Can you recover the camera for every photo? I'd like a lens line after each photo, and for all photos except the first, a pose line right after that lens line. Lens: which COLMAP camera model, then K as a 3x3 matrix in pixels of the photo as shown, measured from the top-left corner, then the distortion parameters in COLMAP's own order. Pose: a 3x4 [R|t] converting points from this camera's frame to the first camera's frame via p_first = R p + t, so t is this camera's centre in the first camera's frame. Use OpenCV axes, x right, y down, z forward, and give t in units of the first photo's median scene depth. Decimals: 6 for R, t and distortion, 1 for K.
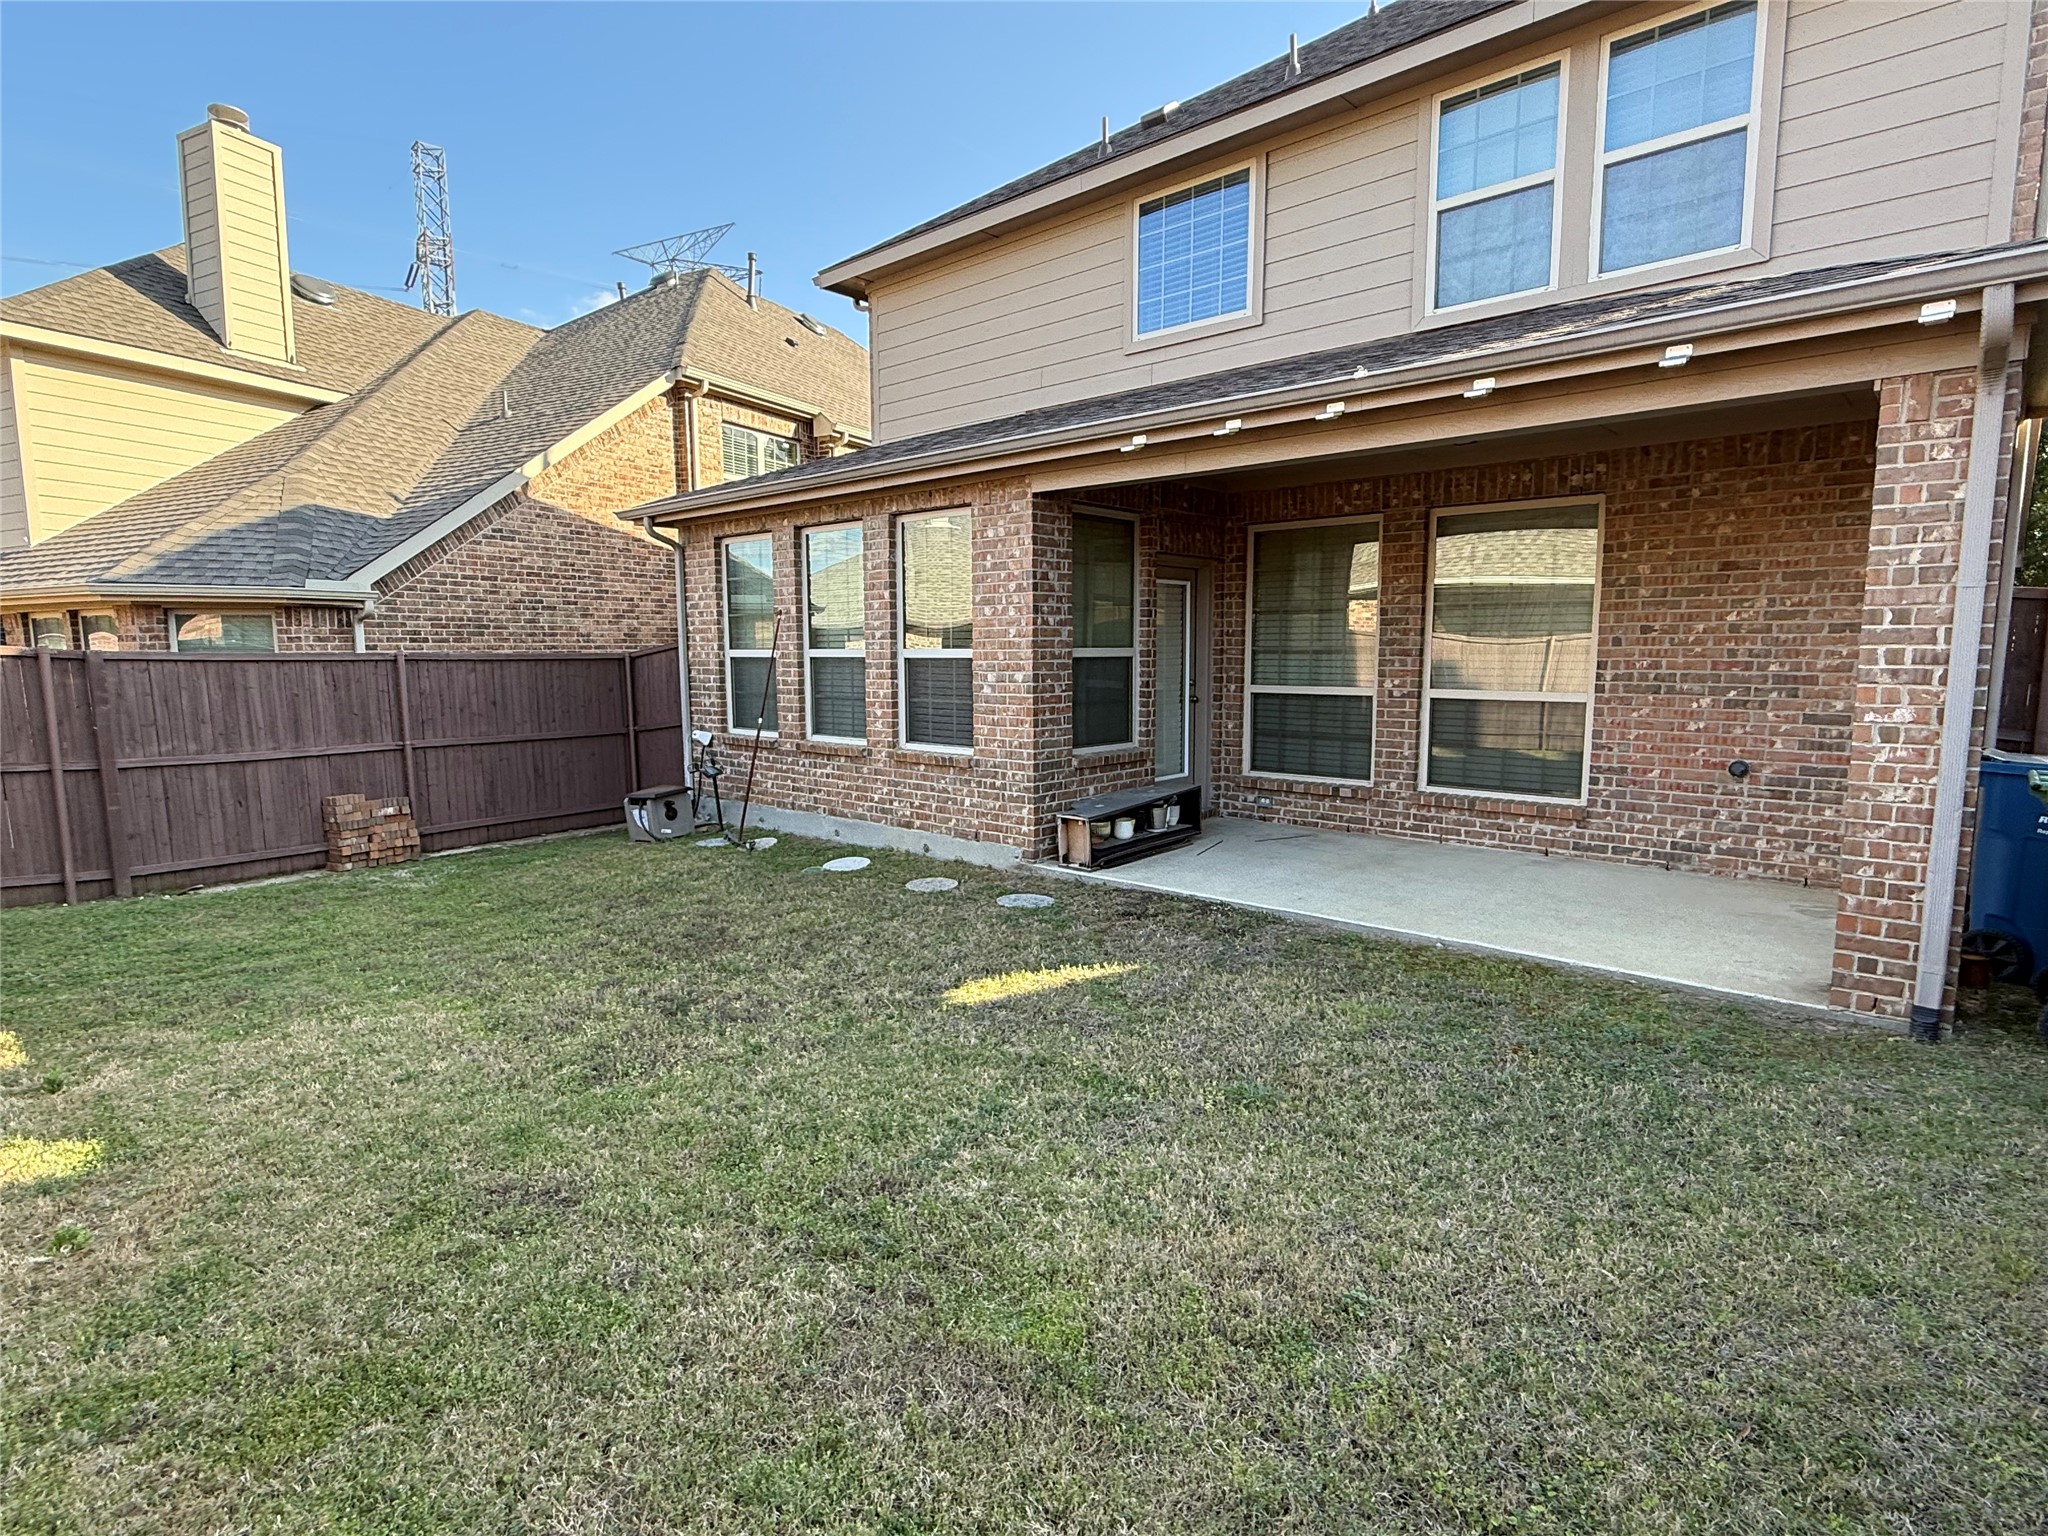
lens RADIAL K [[1045.0, 0, 1019.8], [0, 1045.0, 770.0], [0, 0, 1]] dist [-0.008185, -0.000913]
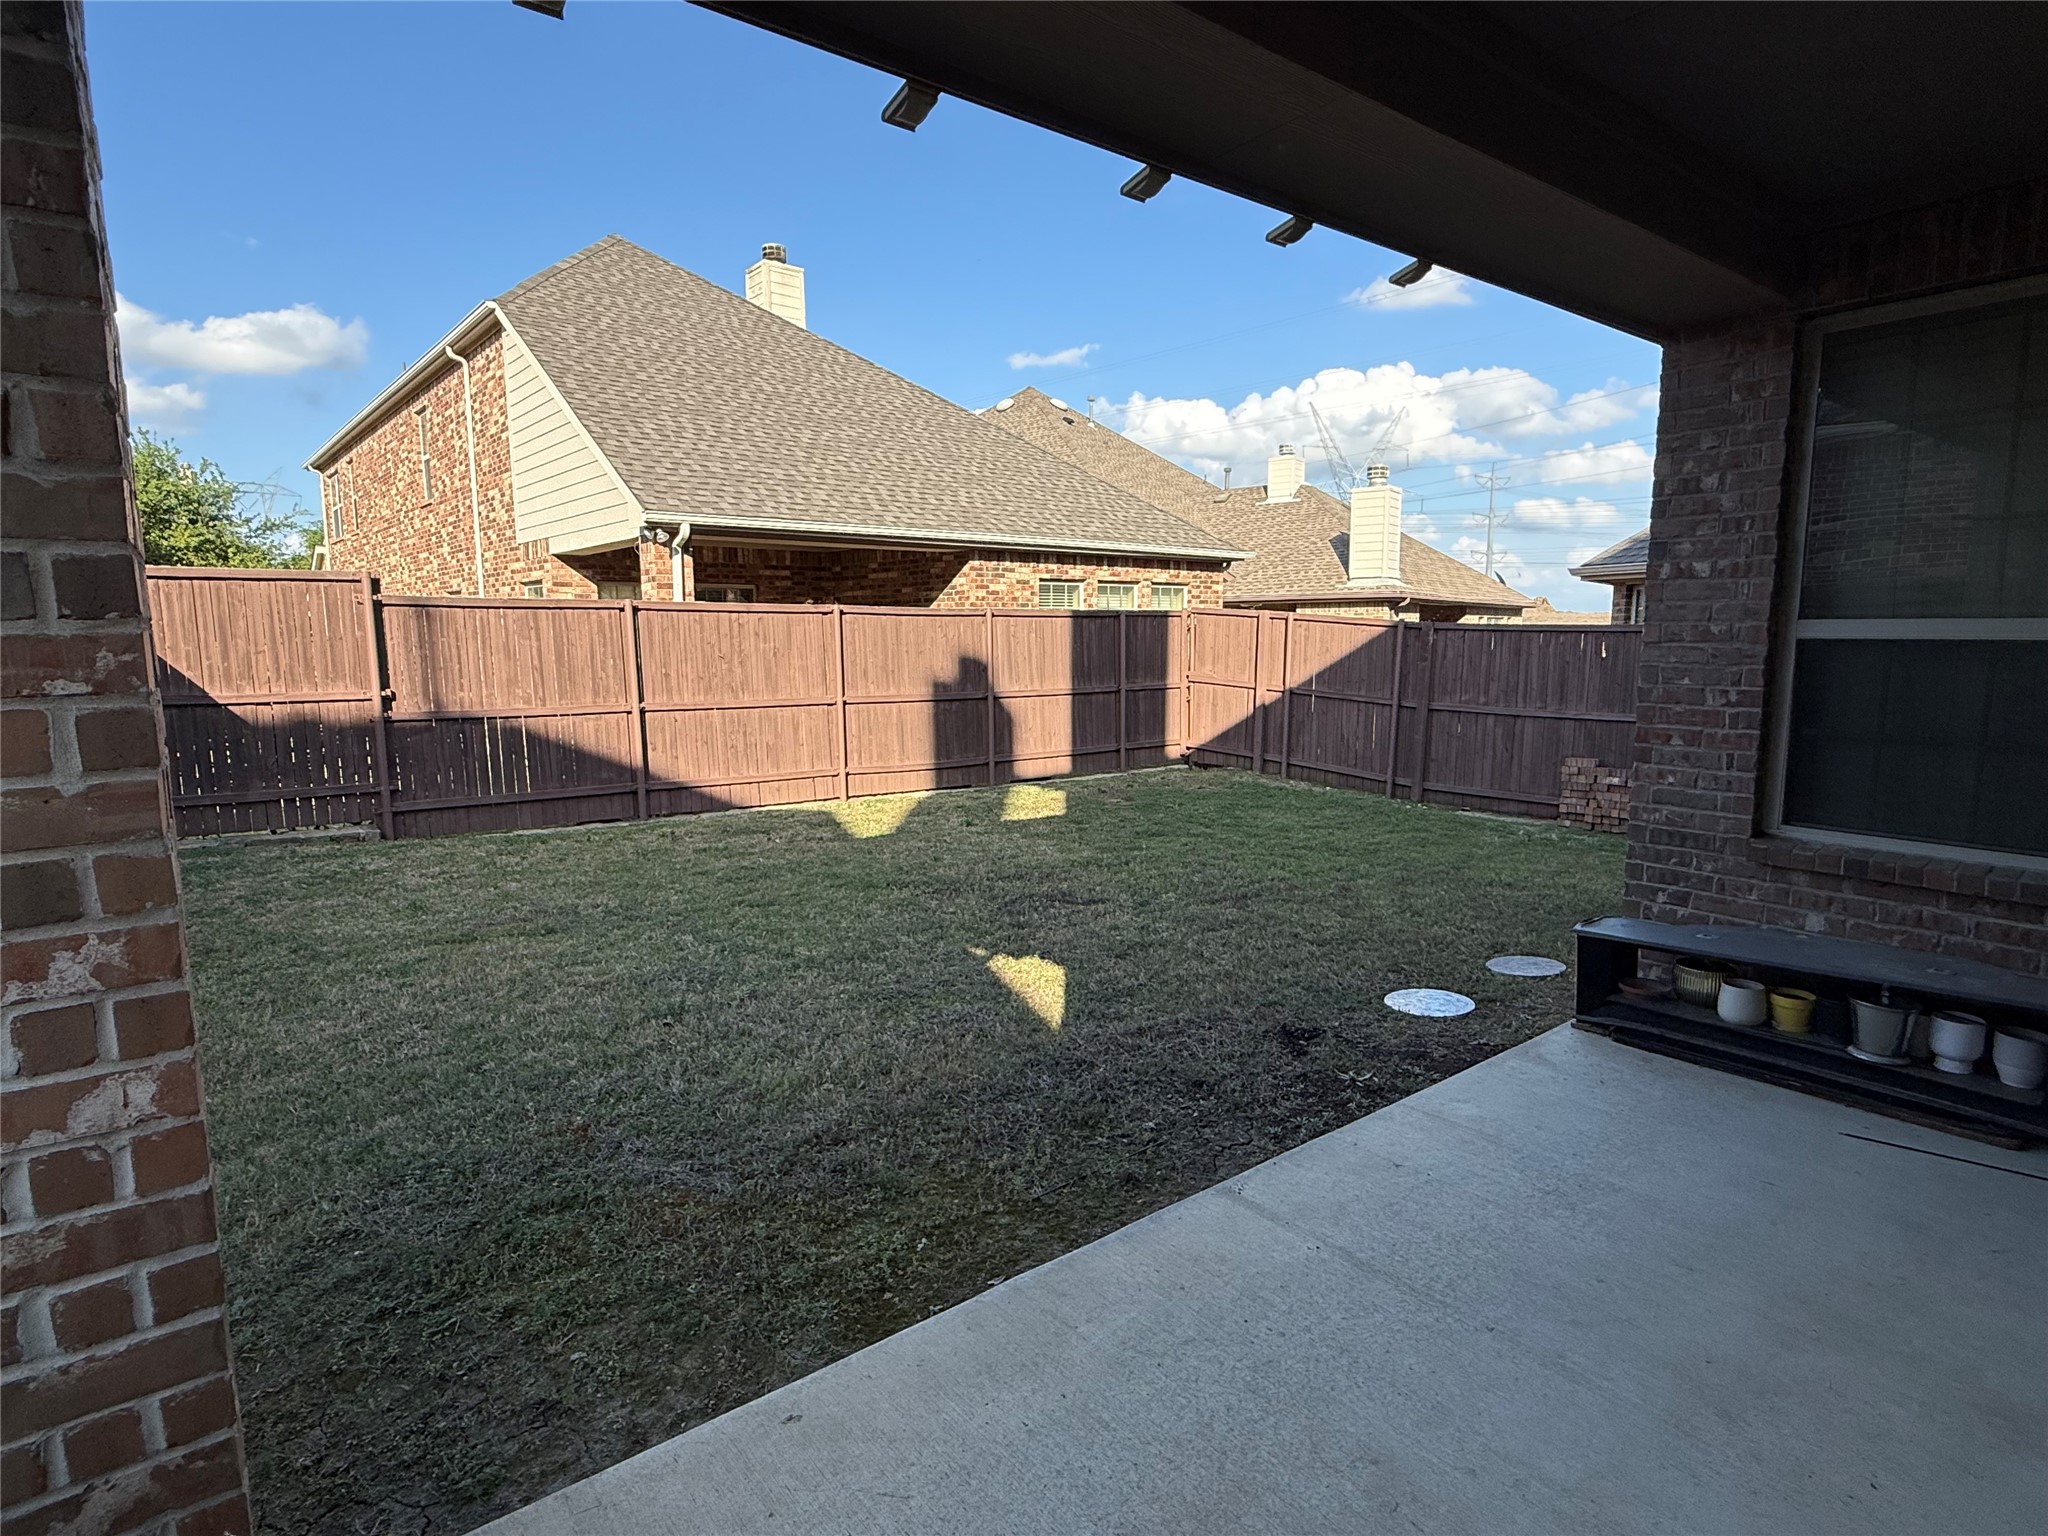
lens RADIAL K [[1045.0, 0, 1020.3], [0, 1045.0, 778.1], [0, 0, 1]] dist [-0.008185, -0.000913]
pose [[-0.165701, 0.146429, -0.975244, 0.527905], [-0.105336, 0.980630, 0.165135, -0.076856], [0.980534, 0.130092, -0.147067, 0.645419]]
